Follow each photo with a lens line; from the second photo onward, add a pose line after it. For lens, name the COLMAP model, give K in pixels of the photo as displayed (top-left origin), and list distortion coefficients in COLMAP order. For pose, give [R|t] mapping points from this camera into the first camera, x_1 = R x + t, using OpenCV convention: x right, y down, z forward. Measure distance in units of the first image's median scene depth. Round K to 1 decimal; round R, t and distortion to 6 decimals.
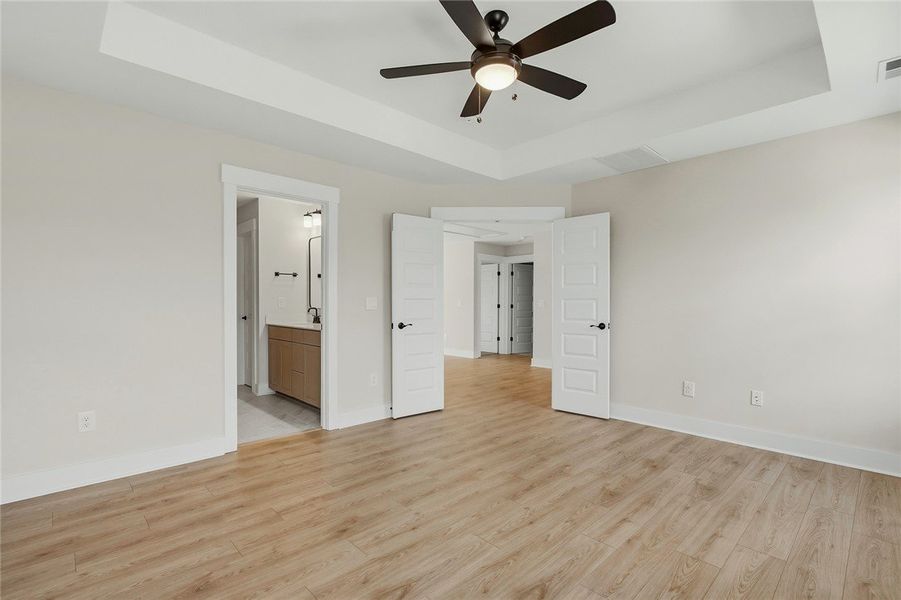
lens RADIAL K [[411.3, 0, 446.9], [0, 411.3, 302.5], [0, 0, 1]] dist [-0.005523, 0.001230]
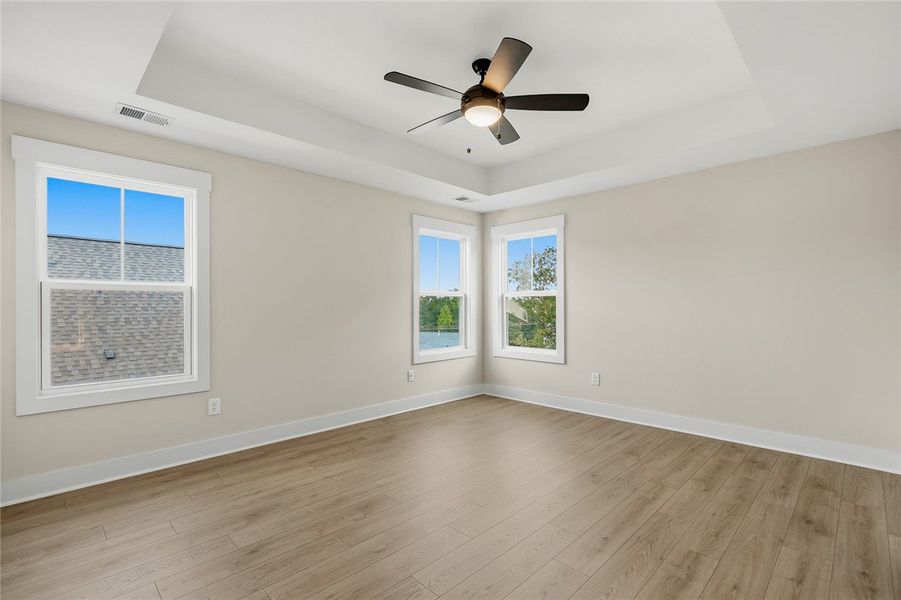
lens RADIAL K [[411.3, 0, 452.2], [0, 411.3, 304.2], [0, 0, 1]] dist [-0.005523, 0.001230]
pose [[-0.999600, 0.000784, -0.028265, 0.216608], [0.000898, 0.999992, -0.003999, -0.016332], [0.028262, -0.004022, -0.999592, 1.943453]]
